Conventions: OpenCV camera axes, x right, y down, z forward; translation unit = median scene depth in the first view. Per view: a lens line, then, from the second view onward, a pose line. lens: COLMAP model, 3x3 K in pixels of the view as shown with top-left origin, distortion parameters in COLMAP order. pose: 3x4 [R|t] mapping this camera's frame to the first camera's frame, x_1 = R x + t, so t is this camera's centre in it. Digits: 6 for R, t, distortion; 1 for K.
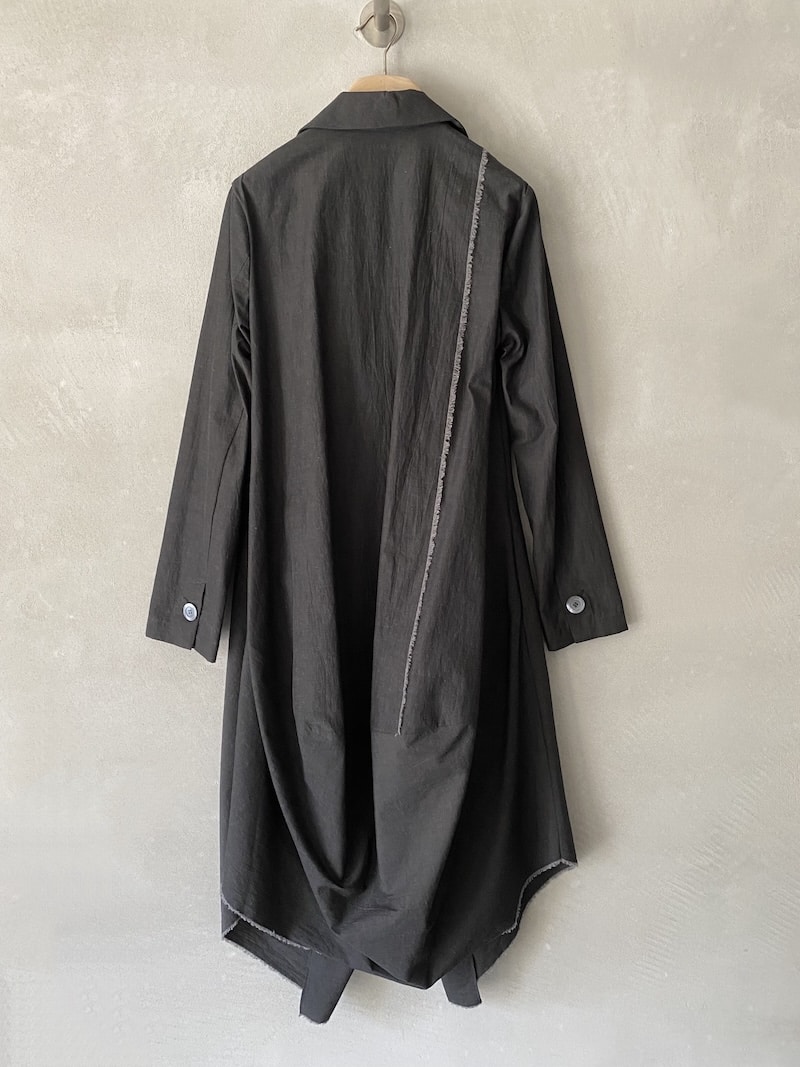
lens RADIAL K [[802.0, 0, 401.2], [0, 802.0, 531.3], [0, 0, 1]] dist [0.035696, -0.019169]
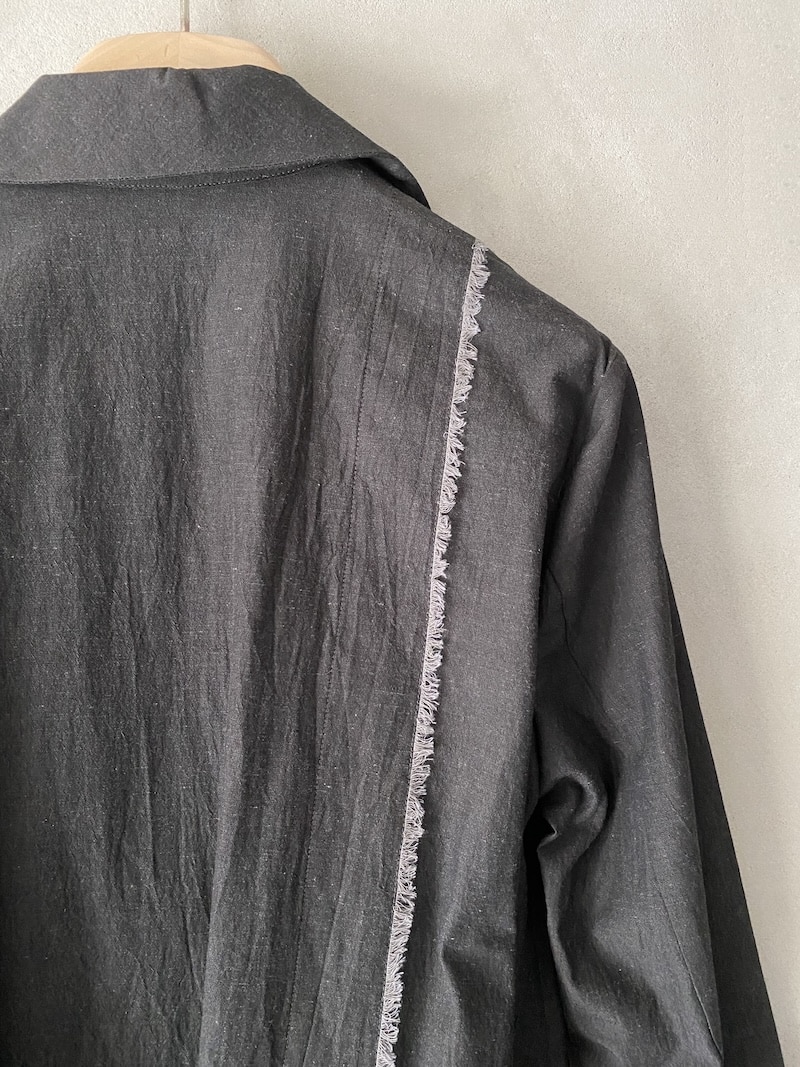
lens RADIAL K [[802.0, 0, 405.9], [0, 802.0, 537.8], [0, 0, 1]] dist [0.035696, -0.019169]
pose [[0.999969, -0.007815, 0.001360, 0.070970], [0.007907, 0.995676, -0.092556, -0.317546], [-0.000631, 0.092564, 0.995707, 0.673023]]
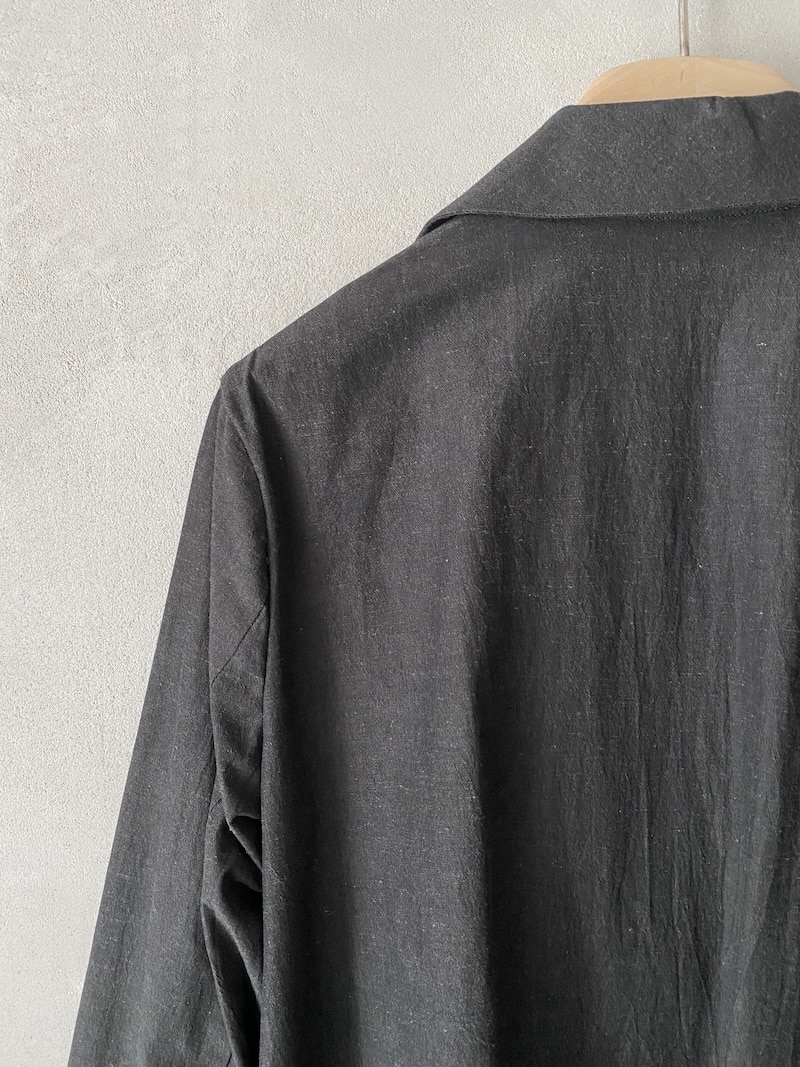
lens RADIAL K [[802.0, 0, 429.0], [0, 802.0, 539.7], [0, 0, 1]] dist [0.035696, -0.019169]
pose [[0.999240, 0.007657, -0.038209, -0.110568], [-0.010707, 0.996716, -0.080268, -0.336880], [0.037469, 0.080616, 0.996041, 0.674857]]
